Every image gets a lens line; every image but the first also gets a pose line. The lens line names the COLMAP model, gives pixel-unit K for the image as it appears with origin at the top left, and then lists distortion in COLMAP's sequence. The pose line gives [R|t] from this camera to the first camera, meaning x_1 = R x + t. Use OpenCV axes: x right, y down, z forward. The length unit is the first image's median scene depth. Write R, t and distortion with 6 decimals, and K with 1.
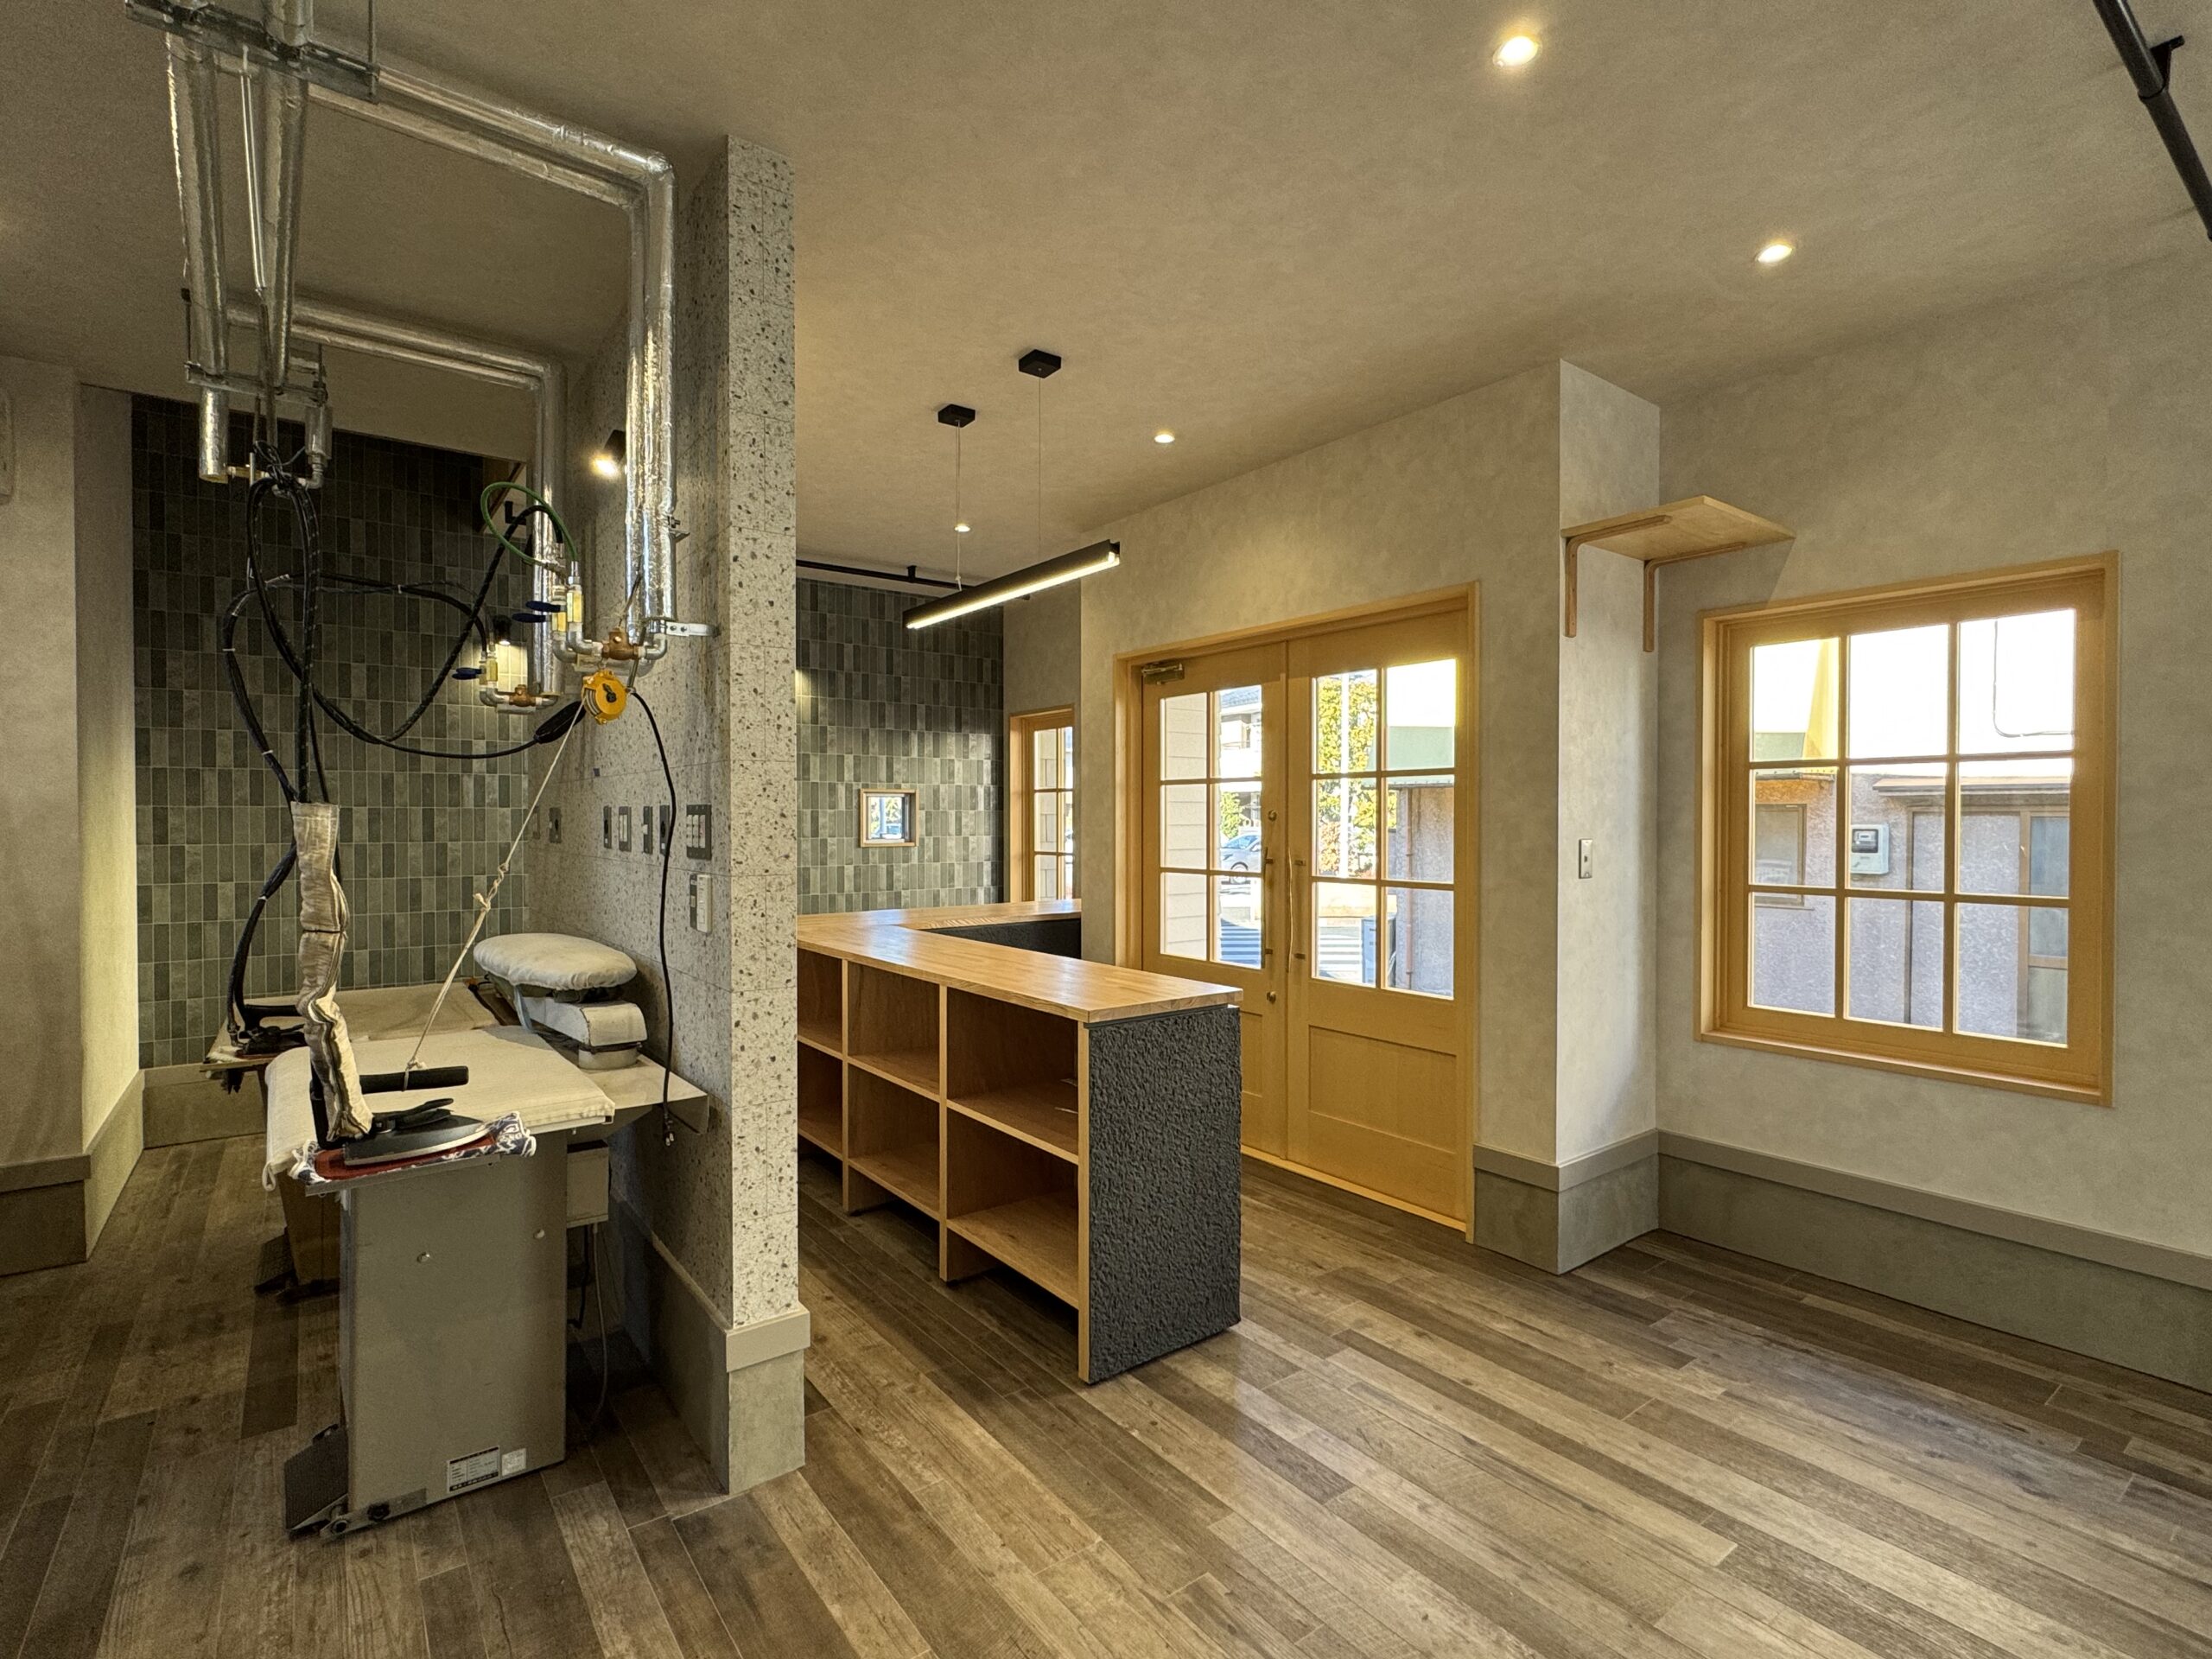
lens RADIAL K [[1059.1, 0, 1109.4], [0, 1059.1, 823.7], [0, 0, 1]] dist [0.000177, 0.000558]
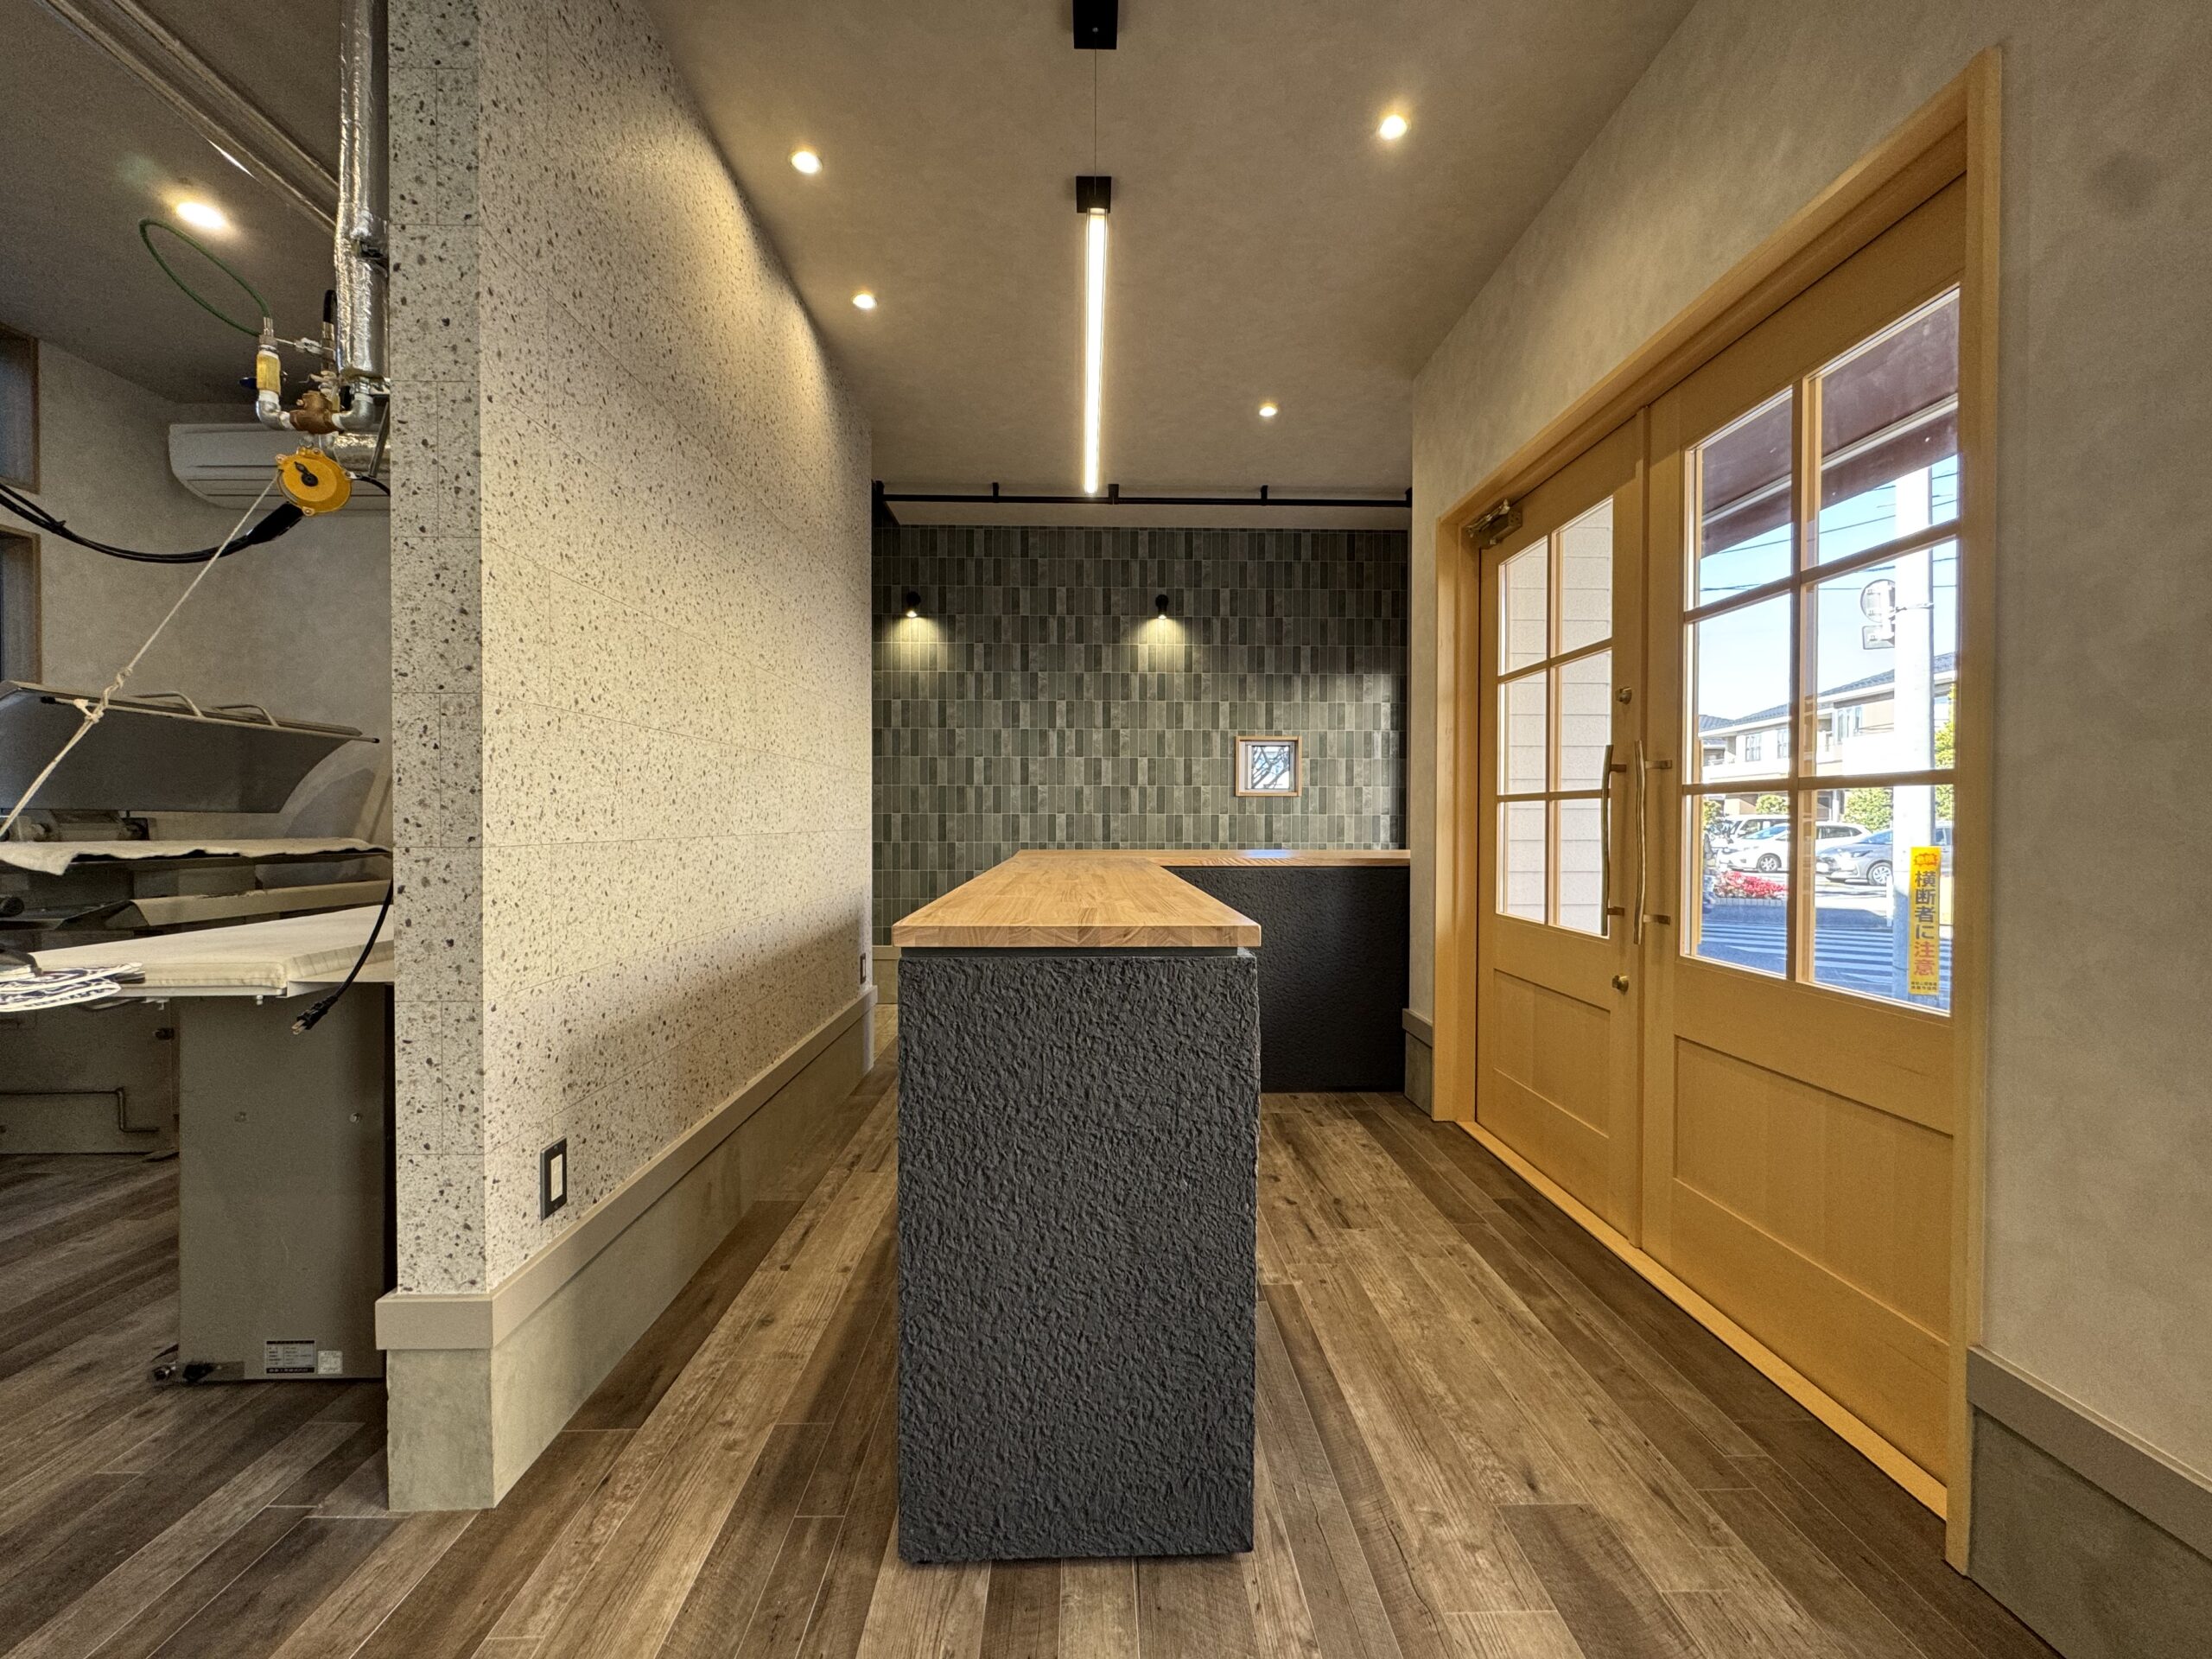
lens RADIAL K [[886.3, 0, 1103.5], [0, 886.3, 826.1], [0, 0, 1]] dist [-0.002456, 0.000332]
pose [[0.812076, 0.006398, -0.583516, 0.146411], [-0.005192, 0.999980, 0.003739, 0.048714], [0.583528, -0.000007, 0.812093, 0.273723]]
